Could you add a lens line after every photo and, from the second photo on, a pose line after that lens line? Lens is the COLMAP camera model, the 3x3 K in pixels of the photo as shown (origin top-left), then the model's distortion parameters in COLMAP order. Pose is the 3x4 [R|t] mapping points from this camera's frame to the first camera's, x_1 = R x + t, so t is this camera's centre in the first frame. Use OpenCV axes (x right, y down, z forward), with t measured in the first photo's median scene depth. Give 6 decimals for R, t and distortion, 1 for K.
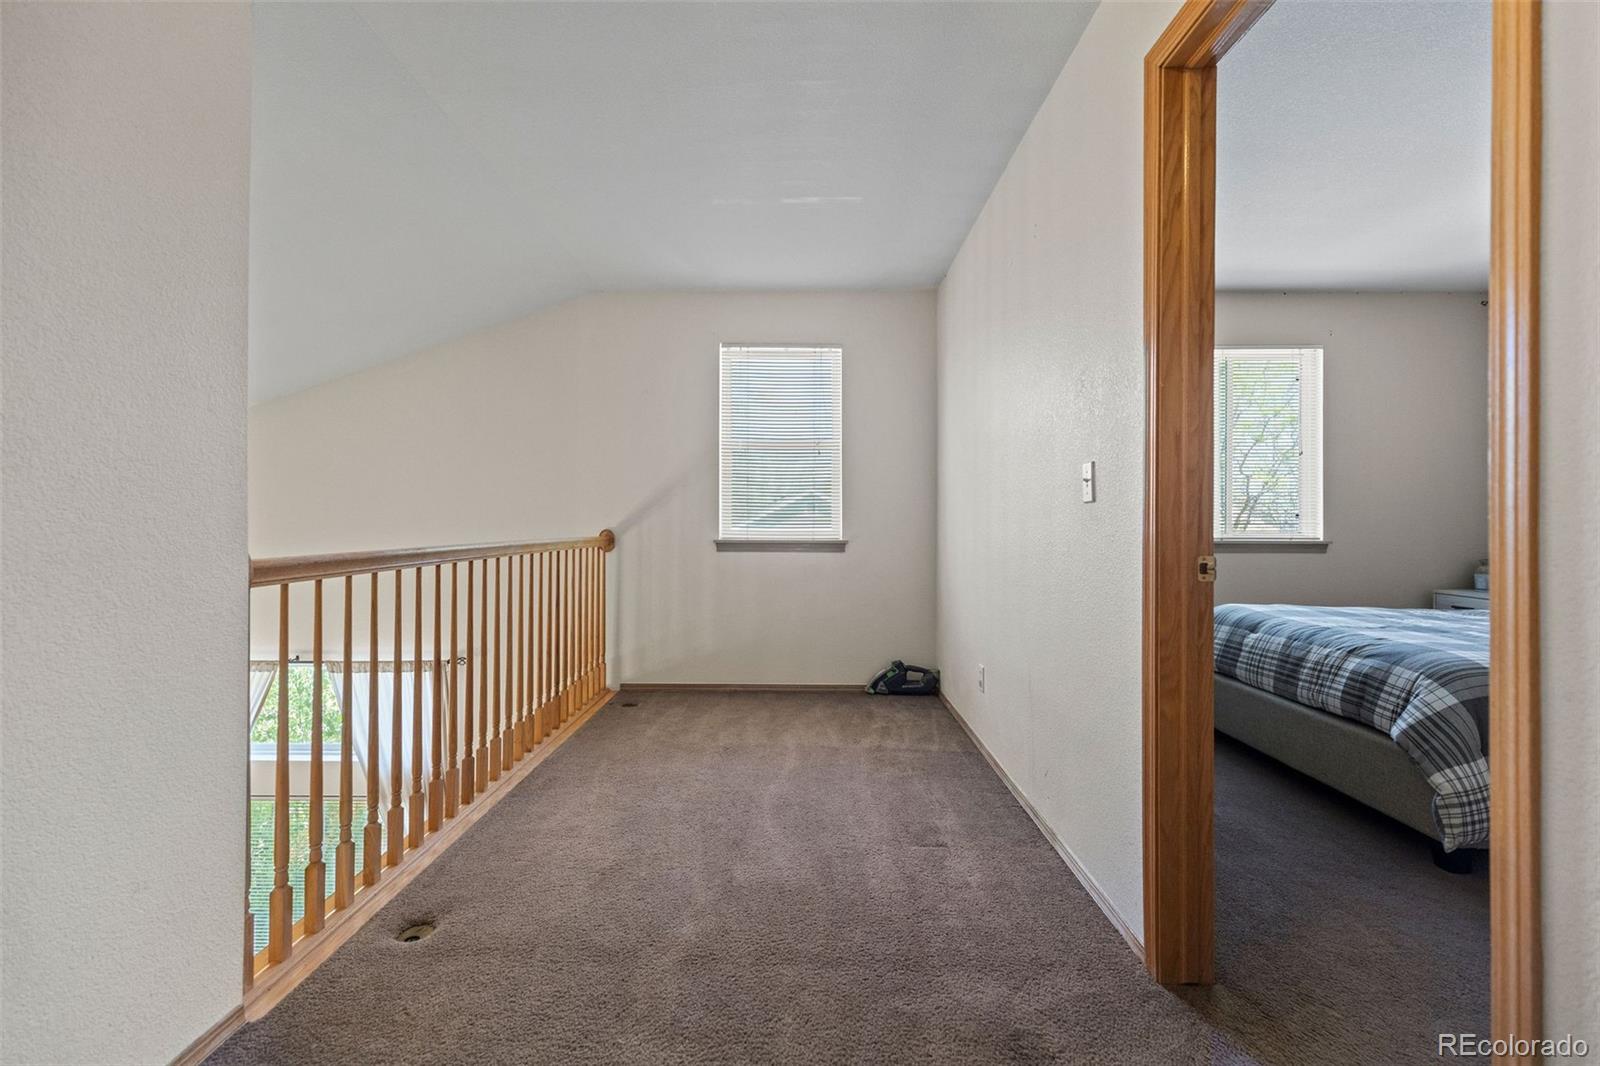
lens RADIAL K [[723.0, 0, 803.0], [0, 723.0, 520.0], [0, 0, 1]] dist [0.012799, -0.002237]
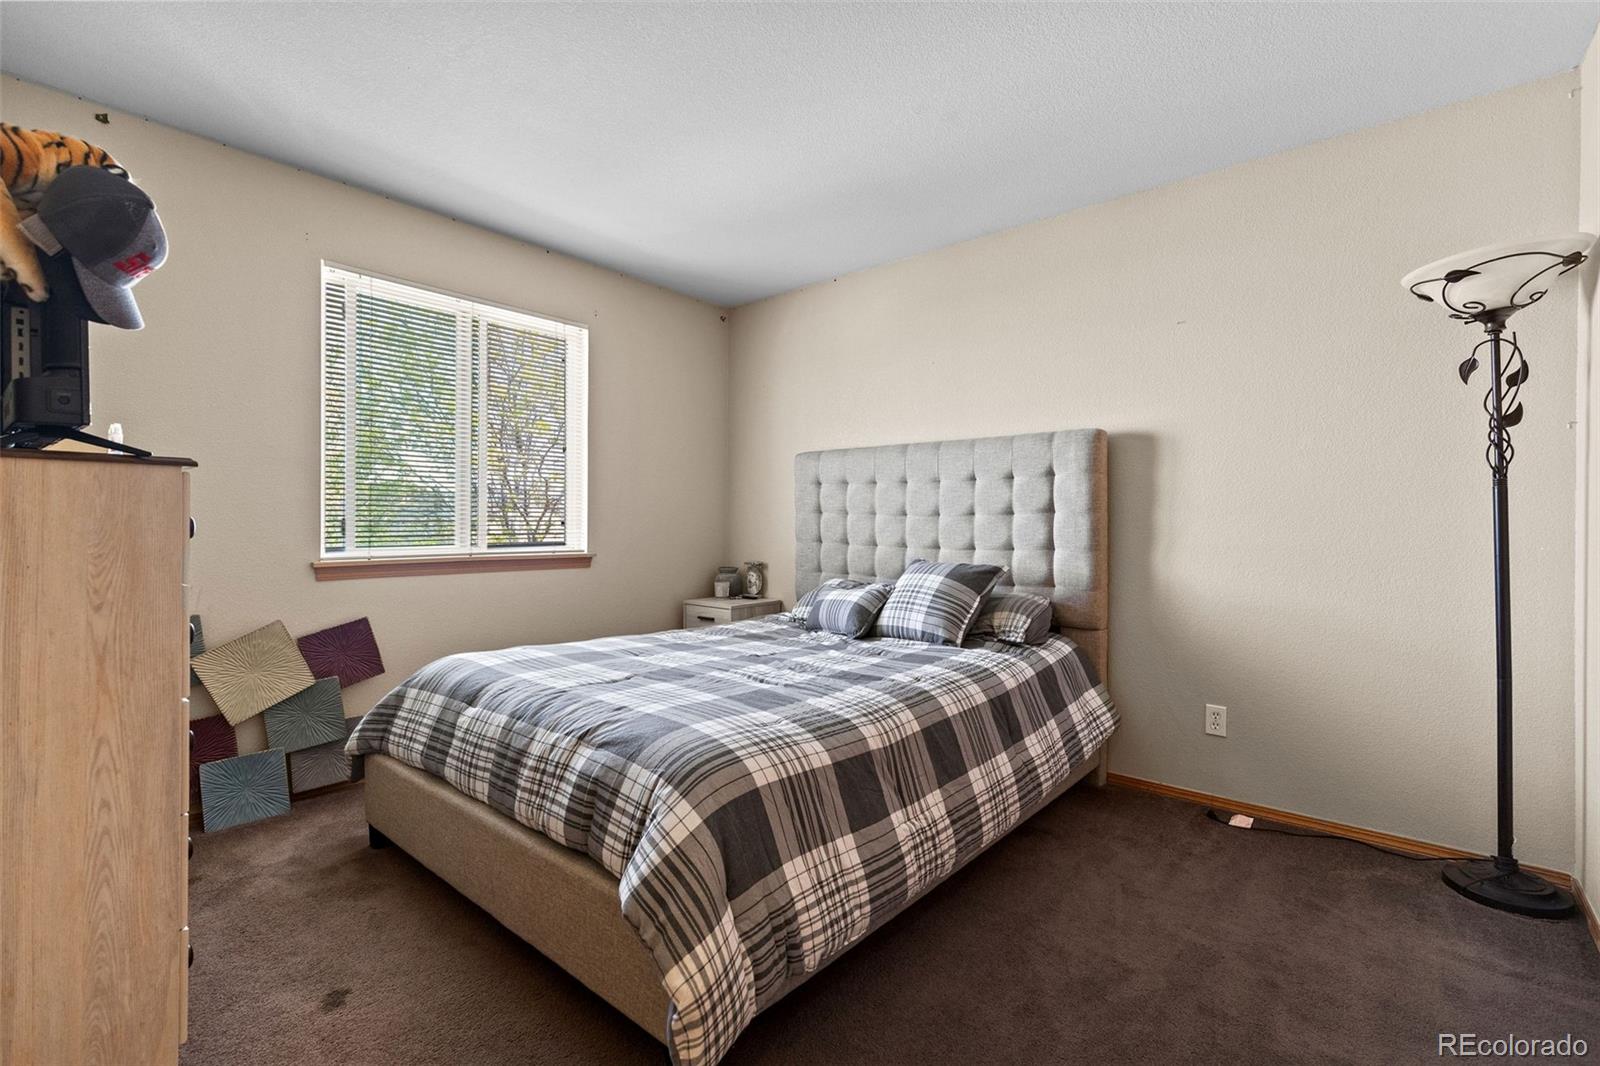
lens RADIAL K [[723.0, 0, 798.9], [0, 723.0, 526.8], [0, 0, 1]] dist [0.012799, -0.002237]
pose [[0.649327, 0.001529, 0.760508, 0.389991], [-0.008442, 0.999951, 0.005197, -0.016126], [-0.760462, -0.009795, 0.649308, 0.436174]]
